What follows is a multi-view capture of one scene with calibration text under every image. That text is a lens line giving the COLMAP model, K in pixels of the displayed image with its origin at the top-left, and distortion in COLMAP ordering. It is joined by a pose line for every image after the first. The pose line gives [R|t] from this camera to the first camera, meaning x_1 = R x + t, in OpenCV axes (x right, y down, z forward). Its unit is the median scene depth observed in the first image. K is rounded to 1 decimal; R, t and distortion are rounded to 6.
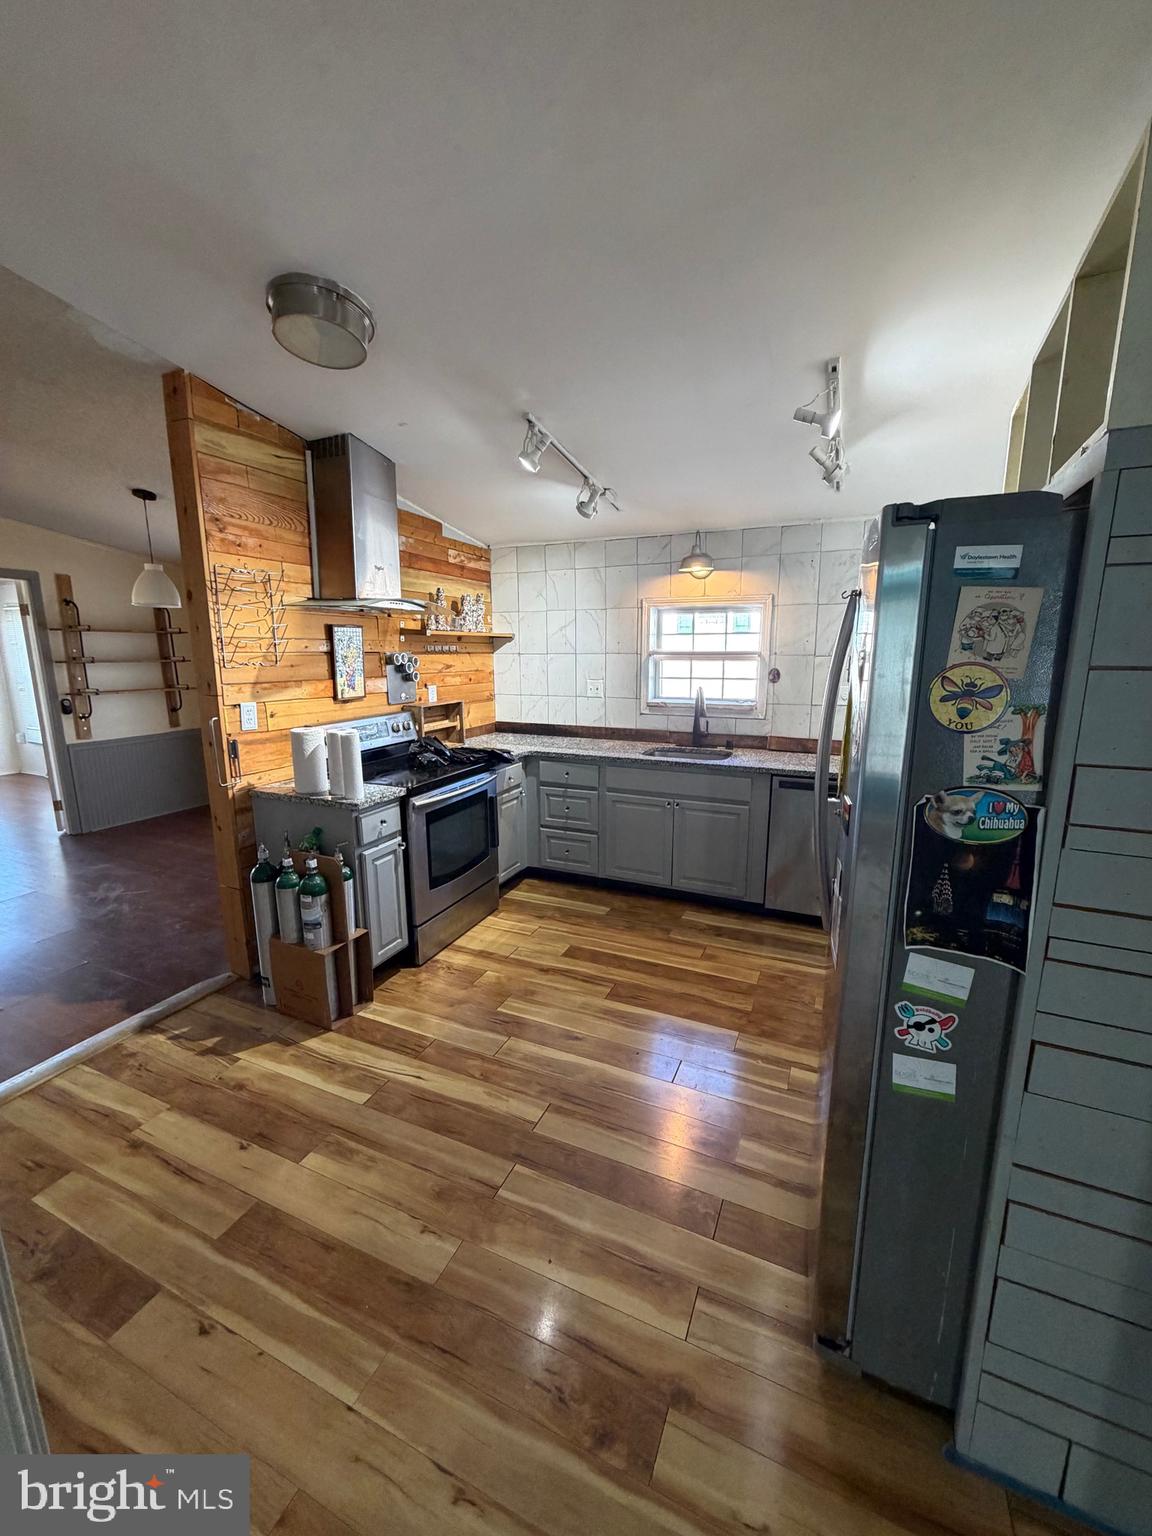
lens RADIAL K [[609.1, 0, 580.8], [0, 609.1, 764.6], [0, 0, 1]] dist [-0.002135, -0.000095]
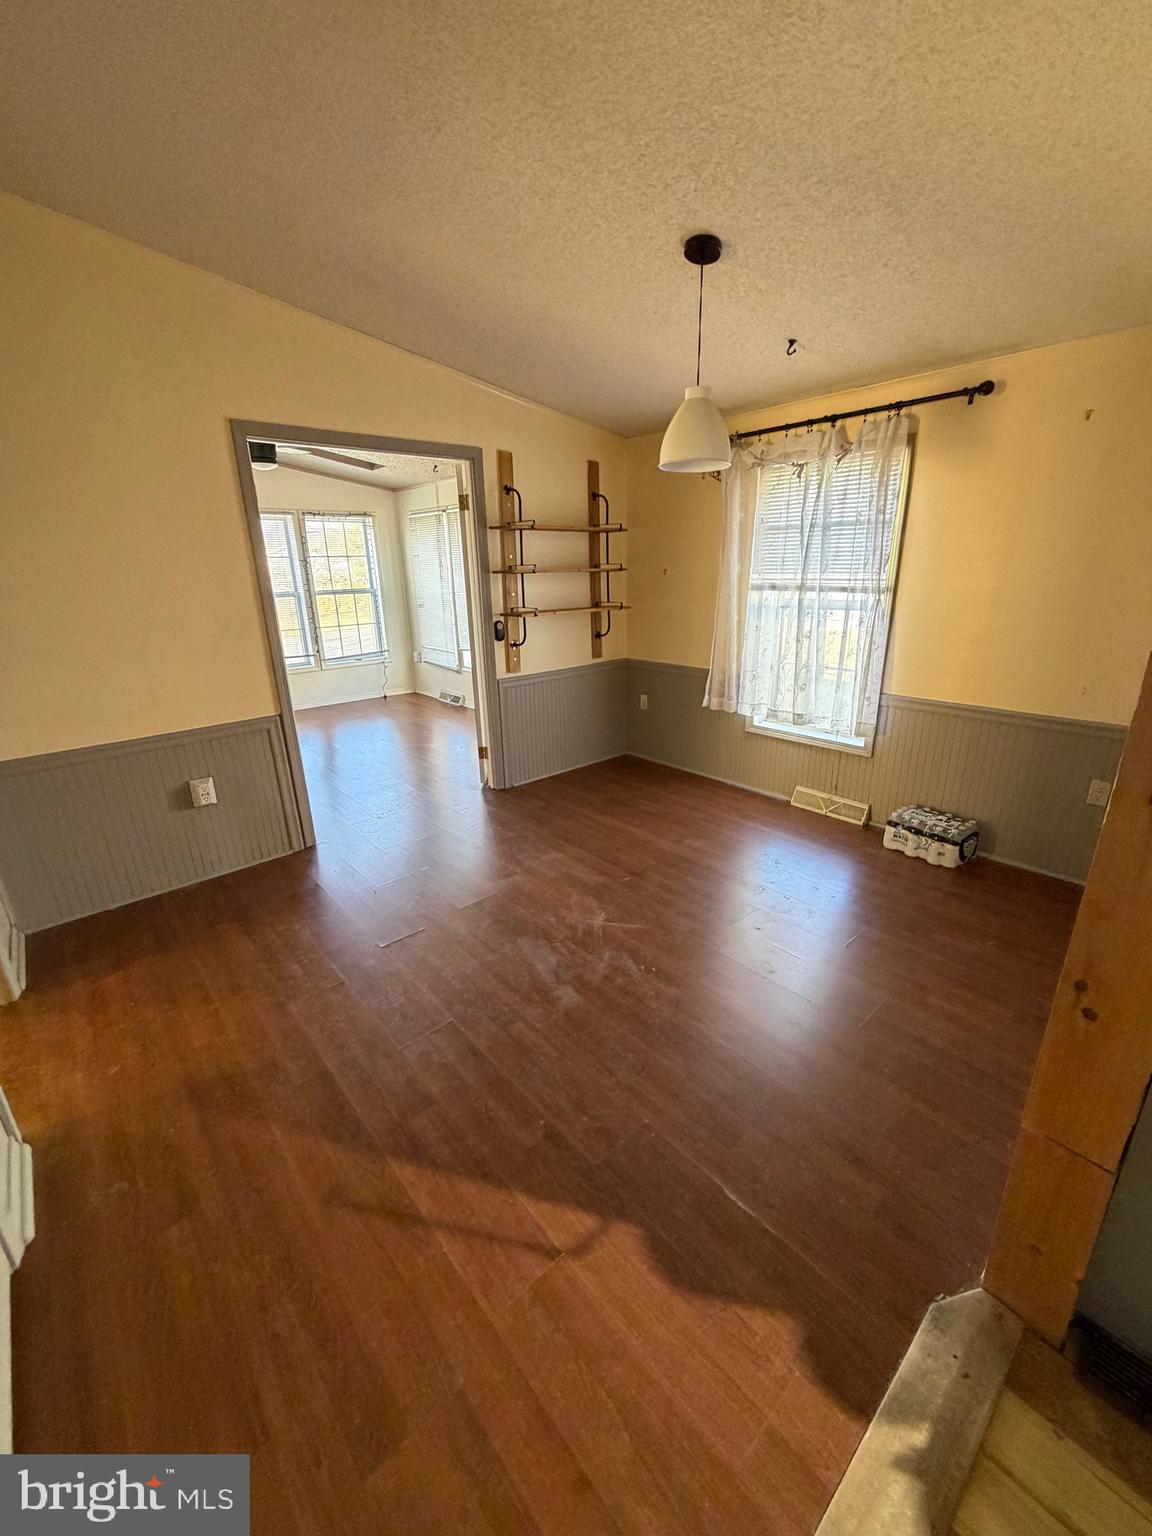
lens RADIAL K [[609.1, 0, 571.9], [0, 609.1, 767.7], [0, 0, 1]] dist [-0.002135, -0.000095]
pose [[0.906261, 0.117347, -0.406104, -0.417120], [-0.060054, 0.986693, 0.151098, -0.044980], [0.418431, -0.112546, 0.901248, 0.307709]]
